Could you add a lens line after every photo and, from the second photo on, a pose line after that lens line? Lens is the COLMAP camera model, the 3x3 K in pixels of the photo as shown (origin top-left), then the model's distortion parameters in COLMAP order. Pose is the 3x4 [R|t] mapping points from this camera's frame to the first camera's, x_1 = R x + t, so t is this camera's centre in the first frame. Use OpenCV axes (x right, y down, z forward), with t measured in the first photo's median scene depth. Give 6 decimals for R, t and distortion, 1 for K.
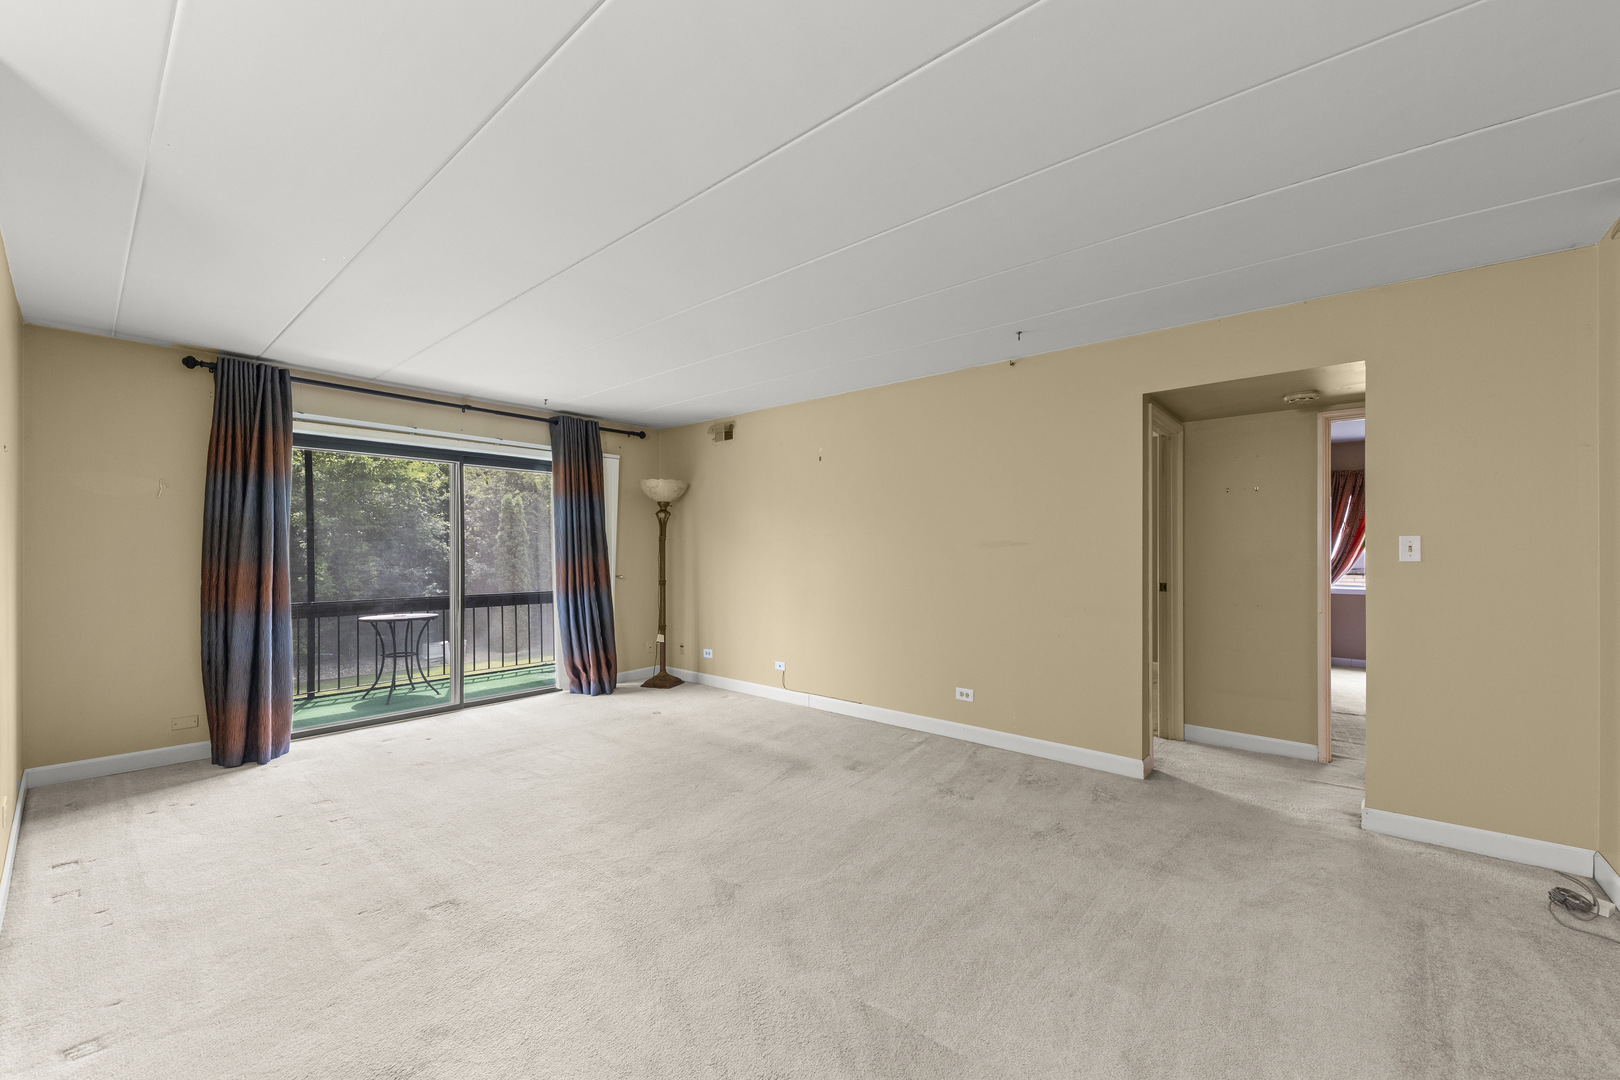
lens RADIAL K [[636.8, 0, 804.8], [0, 636.8, 548.7], [0, 0, 1]] dist [0.008848, -0.005318]
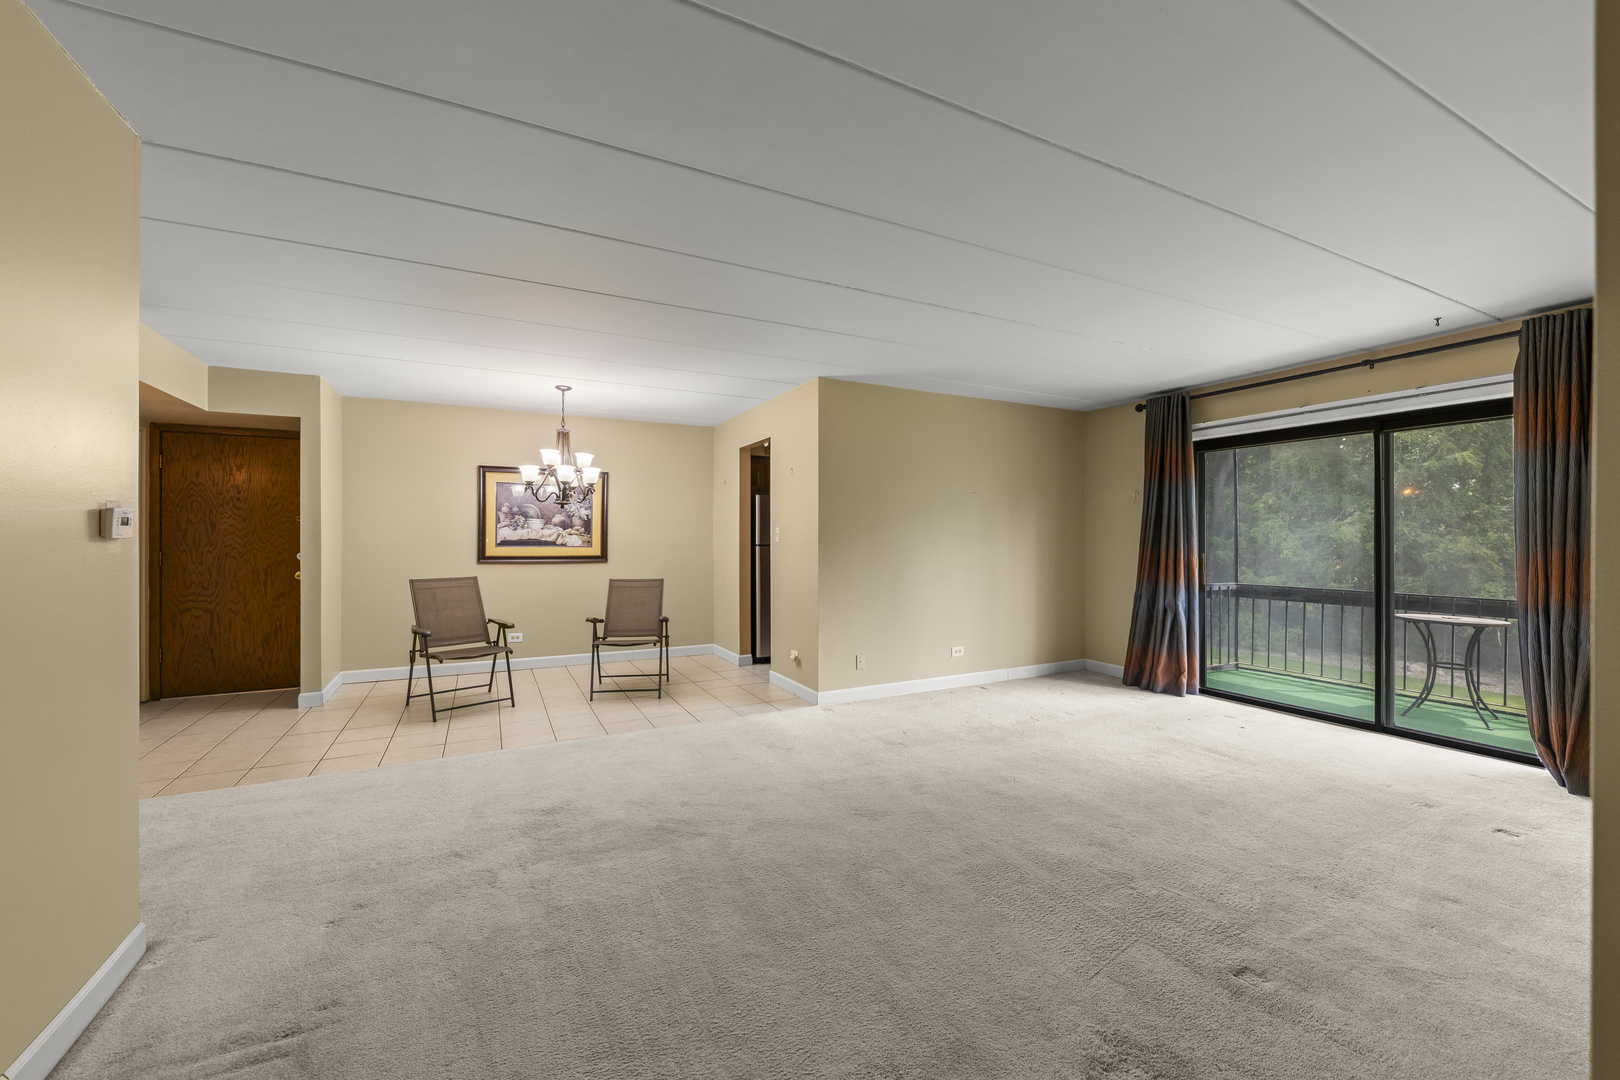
lens RADIAL K [[636.8, 0, 809.1], [0, 636.8, 535.0], [0, 0, 1]] dist [0.008848, -0.005318]
pose [[-0.375954, -0.003711, -0.926631, 0.602087], [0.002444, 0.999985, -0.004996, 0.002509], [0.926635, -0.004143, -0.375939, 0.770725]]
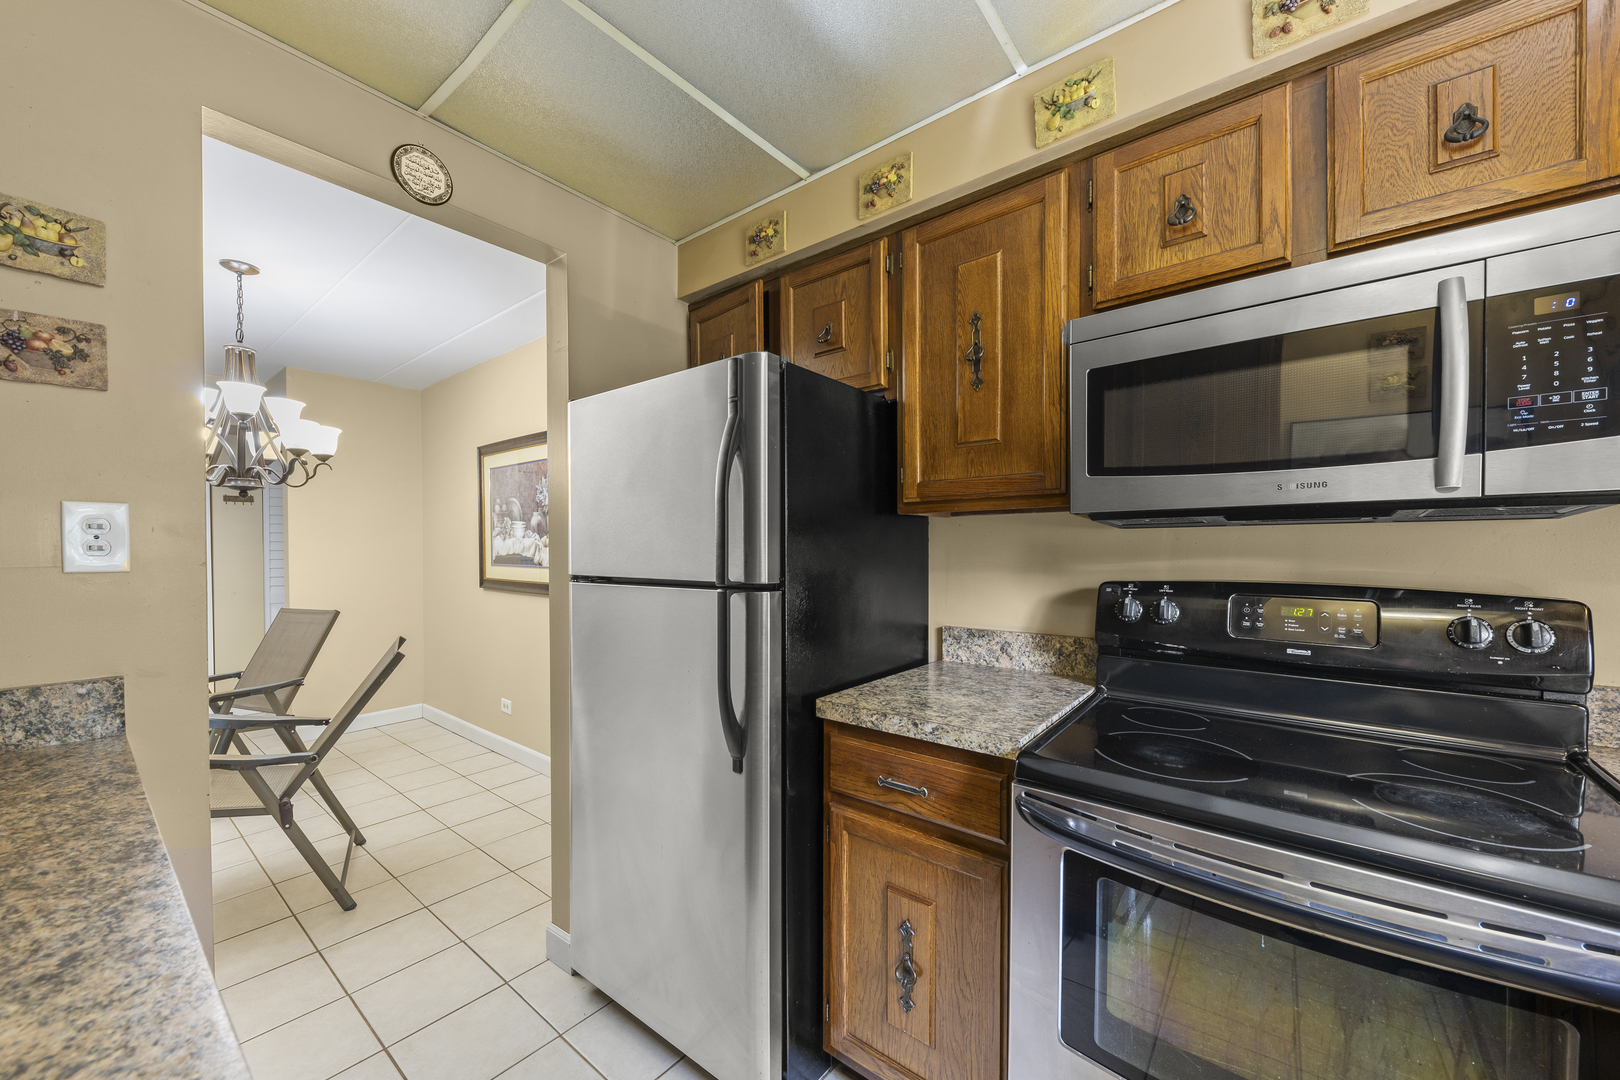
lens RADIAL K [[619.8, 0, 796.1], [0, 619.8, 562.4], [0, 0, 1]] dist [0.005566, -0.004044]
pose [[-0.999918, 0.005084, -0.011736, -0.911083], [0.004905, 0.999872, 0.015238, 0.003354], [0.011812, 0.015179, -0.999815, 0.521936]]
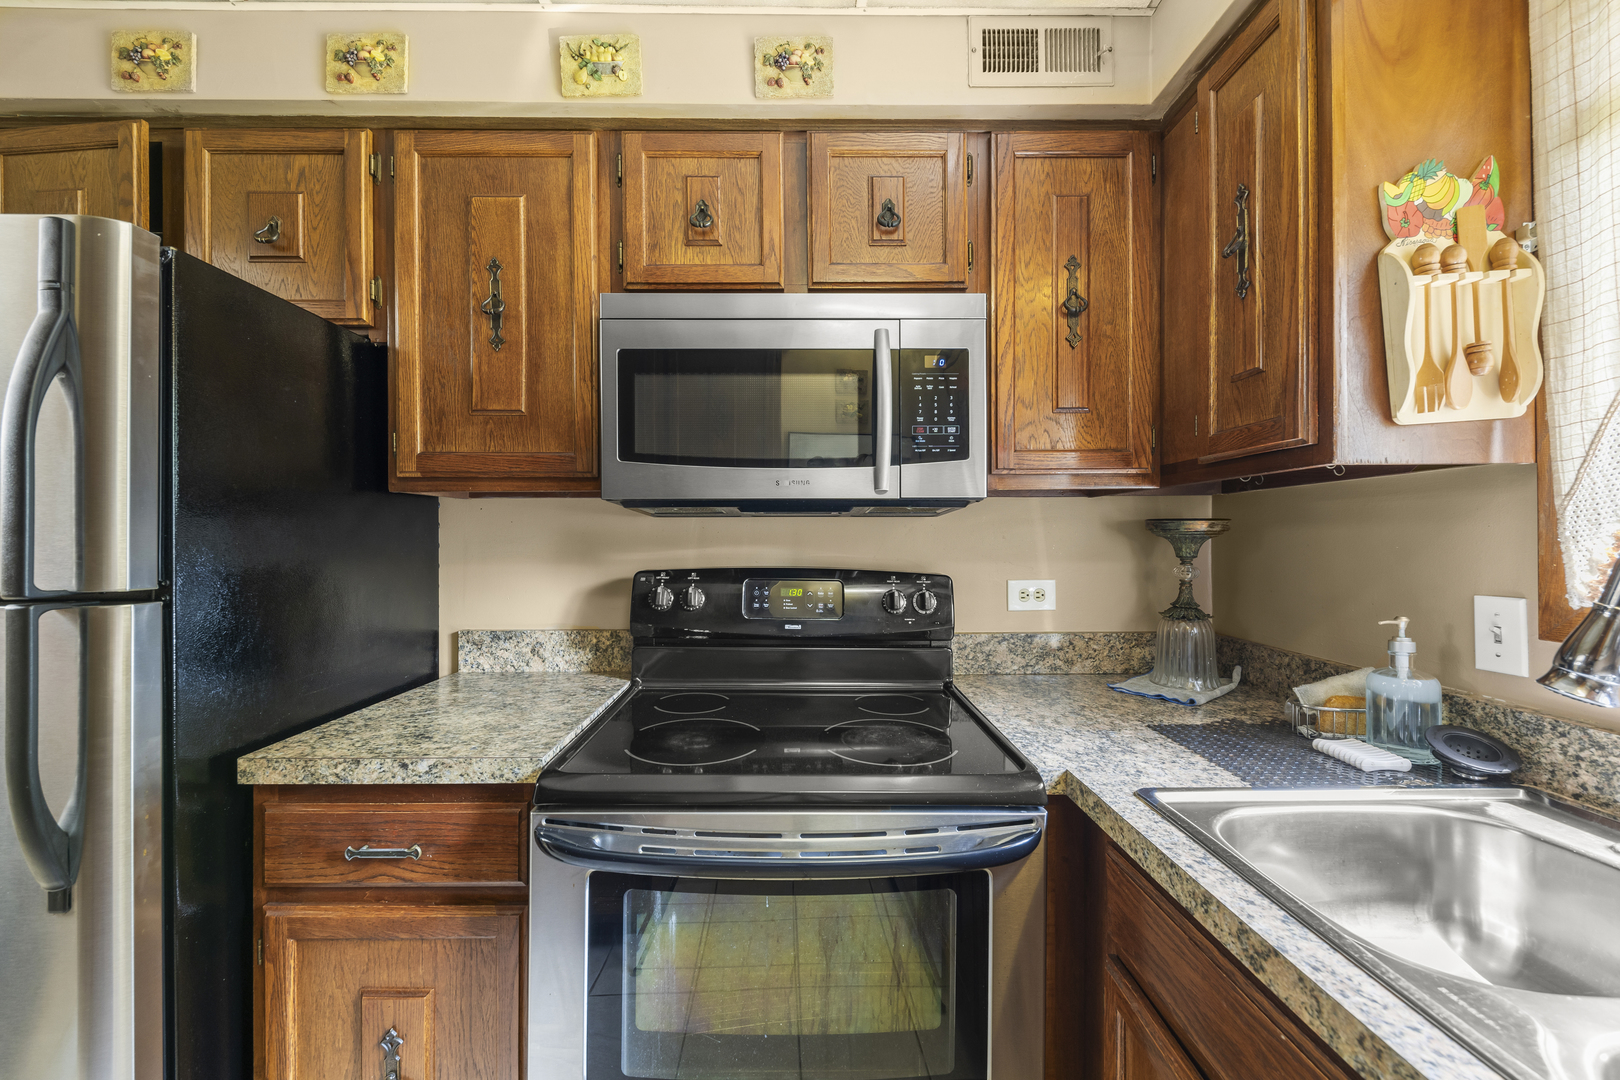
lens RADIAL K [[636.8, 0, 821.1], [0, 636.8, 536.4], [0, 0, 1]] dist [0.008848, -0.005318]
pose [[-0.746769, 0.001450, -0.665082, -0.930585], [0.003940, 0.999990, -0.002243, 0.002624], [0.665071, -0.004296, -0.746767, 0.503420]]
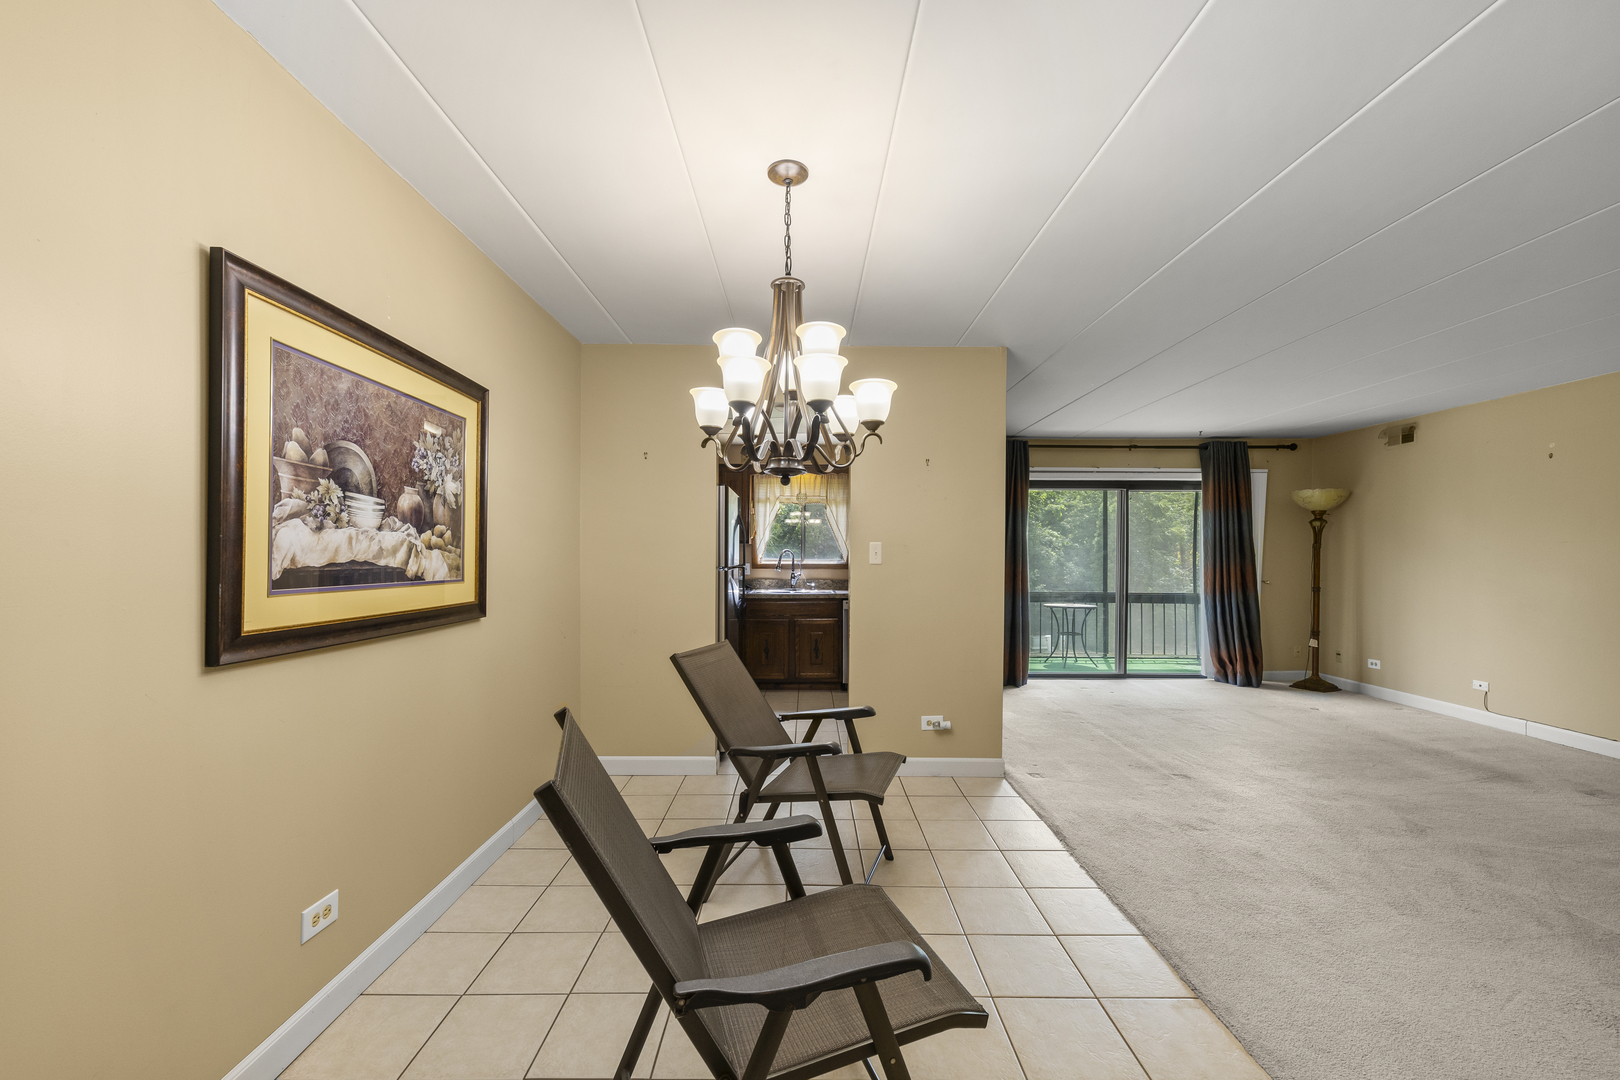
lens RADIAL K [[636.8, 0, 805.9], [0, 636.8, 561.0], [0, 0, 1]] dist [0.008848, -0.005318]
pose [[0.658222, 0.013688, -0.752699, 0.014729], [-0.004273, 0.999887, 0.014446, -0.005570], [0.752812, -0.006292, 0.658206, -0.431403]]
